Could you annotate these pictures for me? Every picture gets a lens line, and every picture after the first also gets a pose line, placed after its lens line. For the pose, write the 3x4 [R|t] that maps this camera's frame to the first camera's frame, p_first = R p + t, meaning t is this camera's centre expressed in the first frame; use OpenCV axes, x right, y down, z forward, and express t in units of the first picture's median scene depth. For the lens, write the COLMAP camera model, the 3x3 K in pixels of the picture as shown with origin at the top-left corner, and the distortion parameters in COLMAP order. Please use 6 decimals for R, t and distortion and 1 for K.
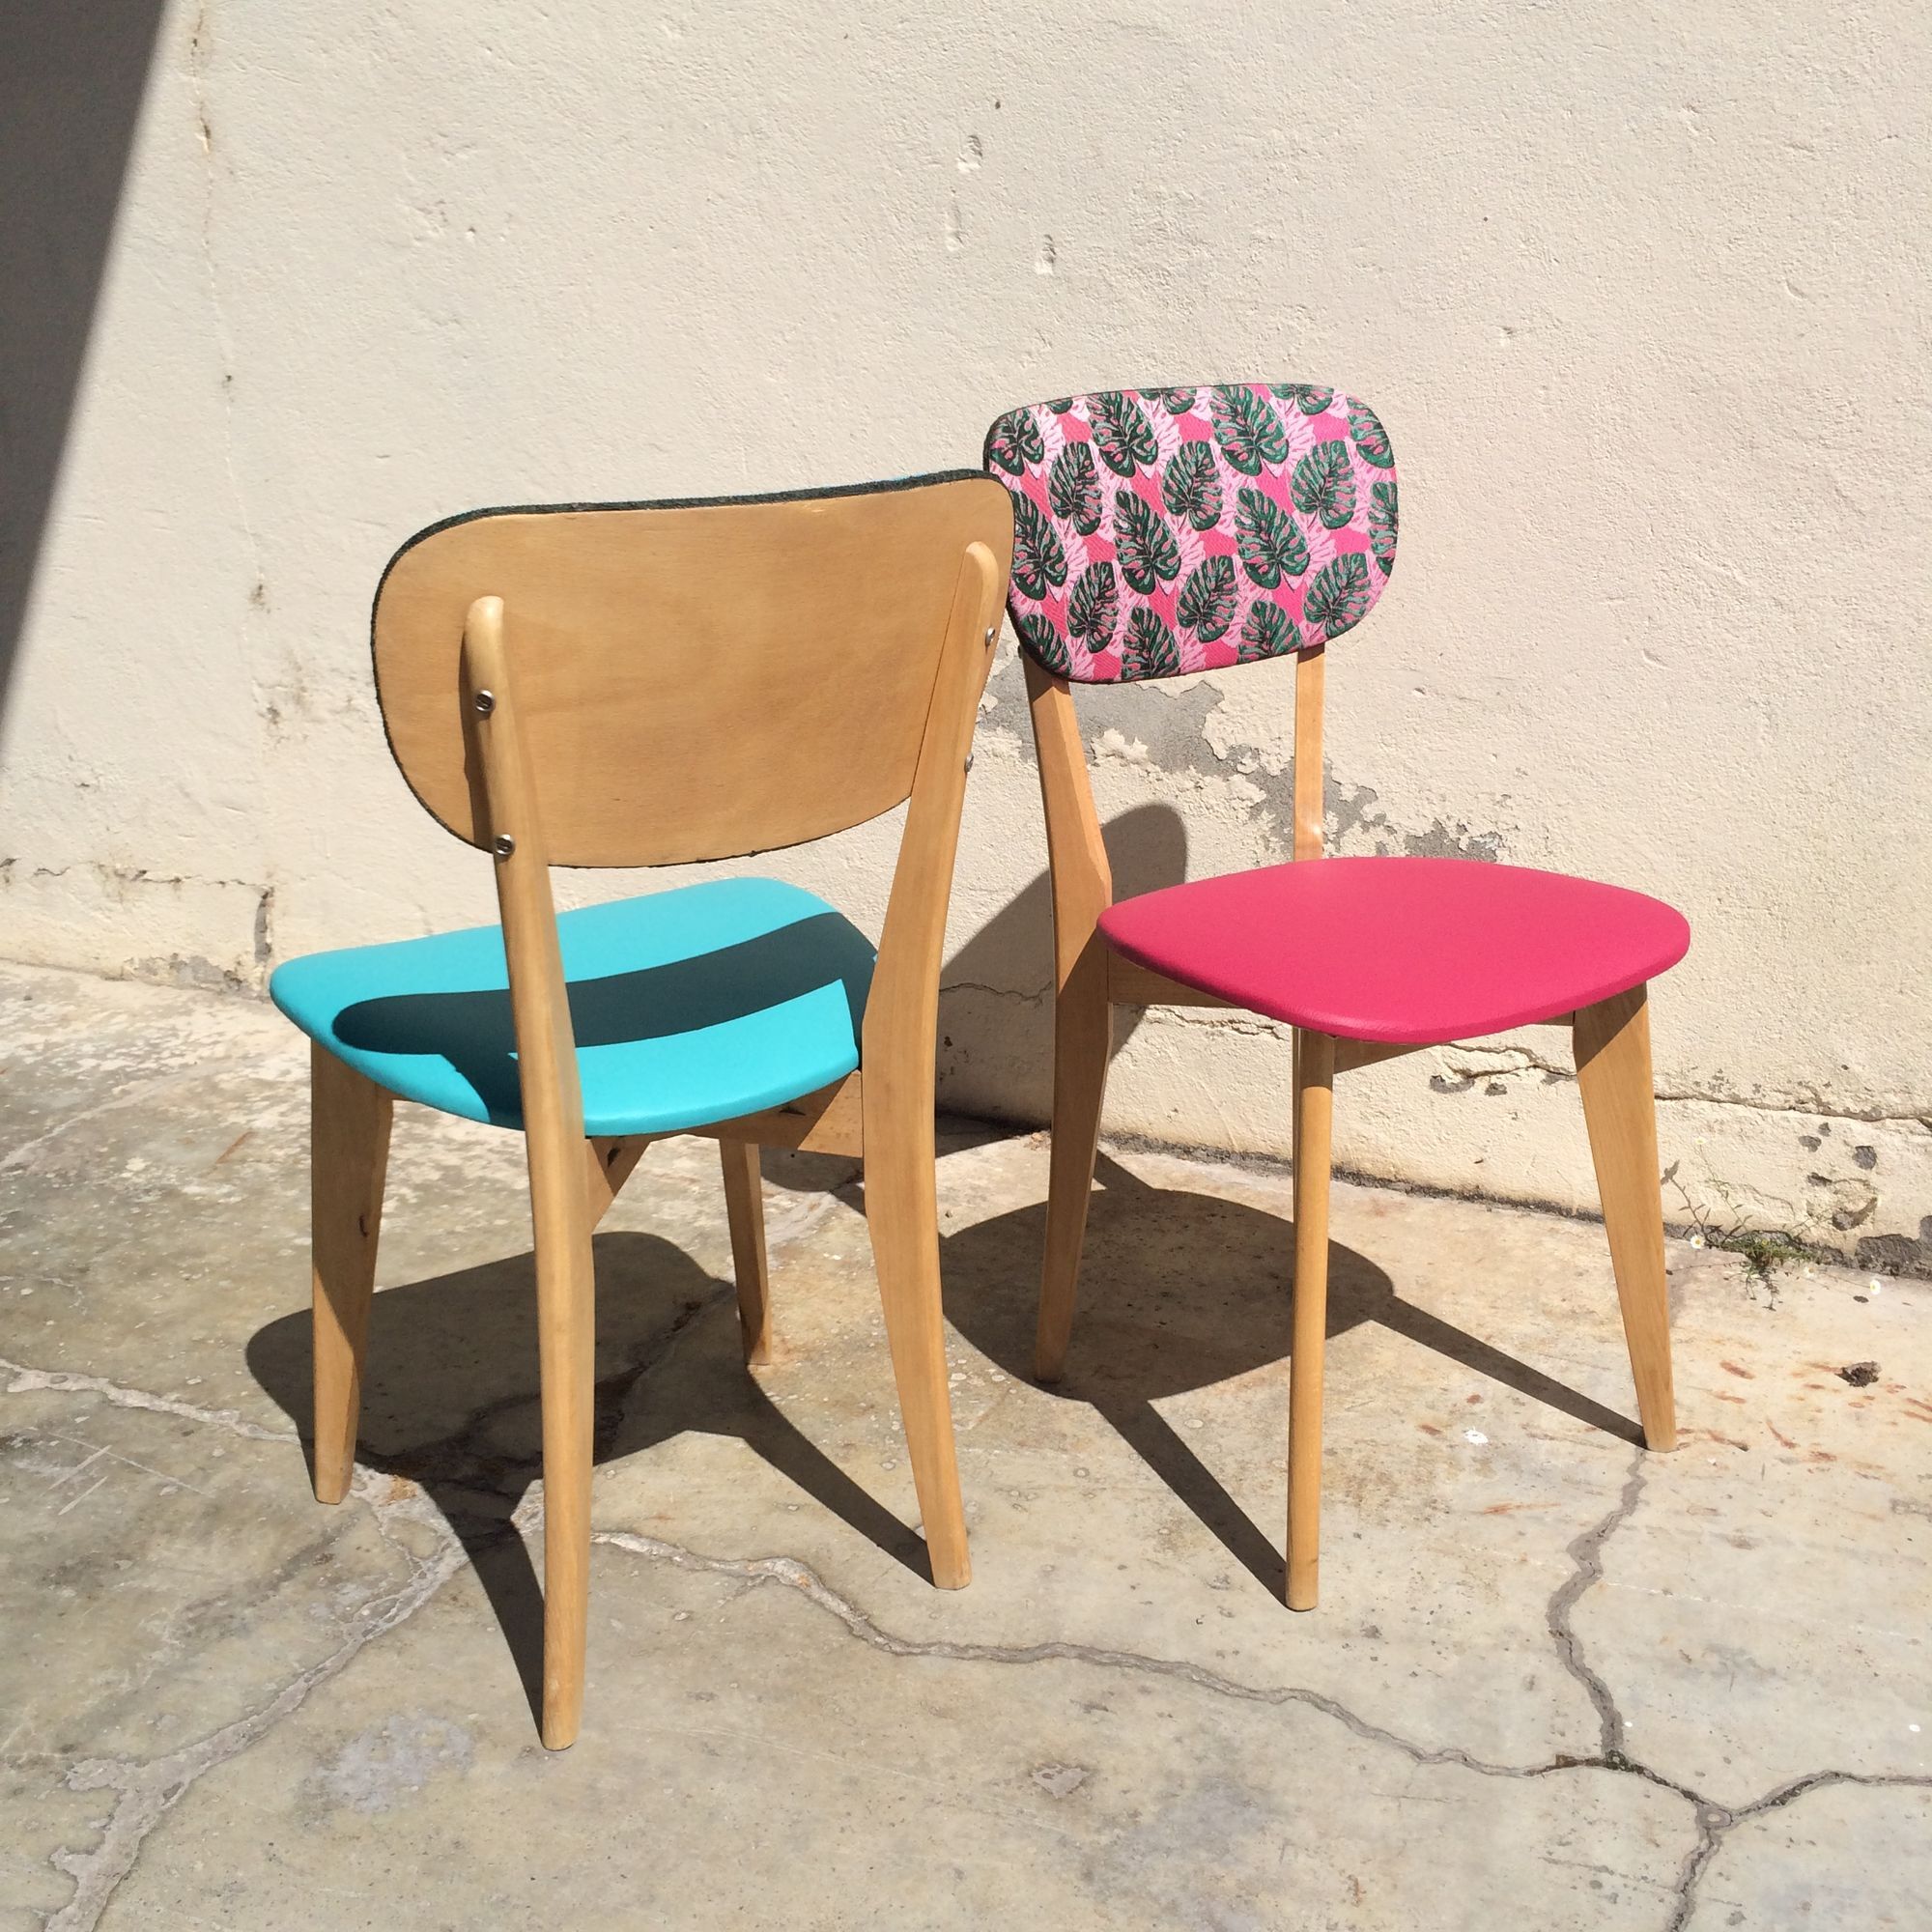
lens RADIAL K [[2287.4, 0, 933.8], [0, 2287.4, 971.5], [0, 0, 1]] dist [0.032759, 0.000000]
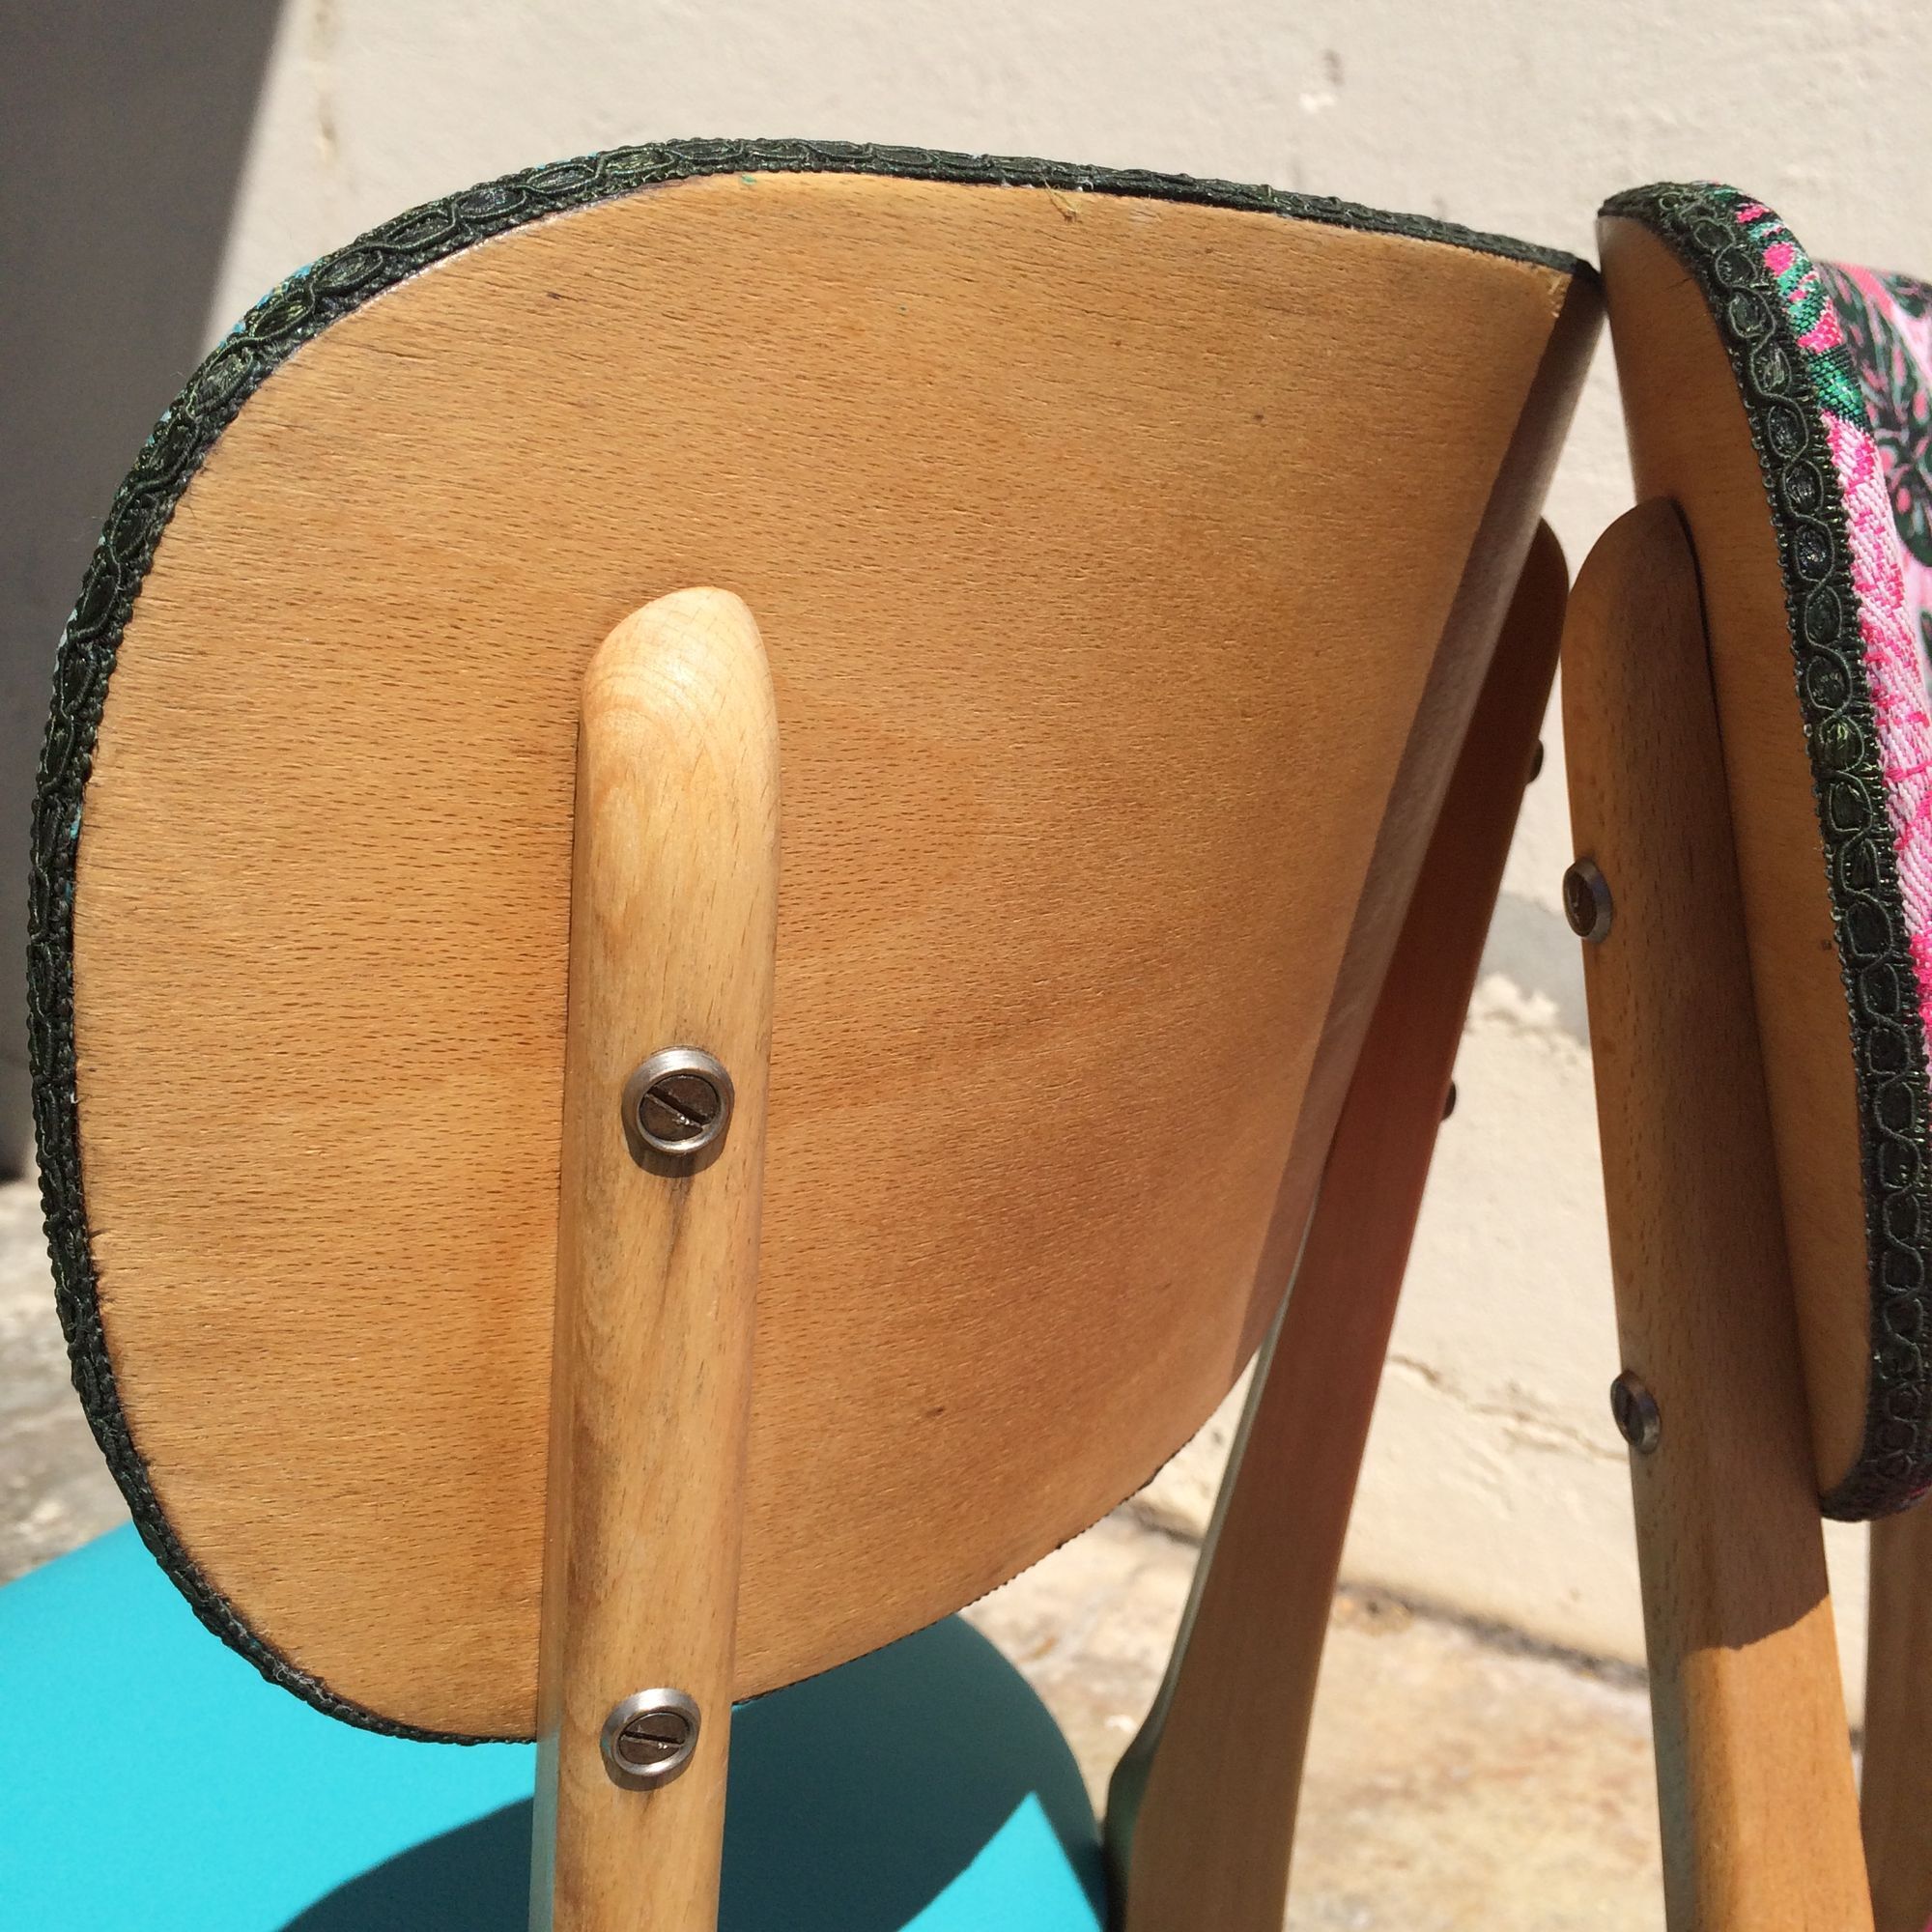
lens RADIAL K [[2287.4, 0, 975.7], [0, 2287.4, 978.1], [0, 0, 1]] dist [0.032759, 0.000000]
pose [[0.982656, 0.059725, -0.175559, 0.050389], [-0.080859, 0.989976, -0.115802, -0.021831], [0.166882, 0.127989, 0.977634, 0.384290]]
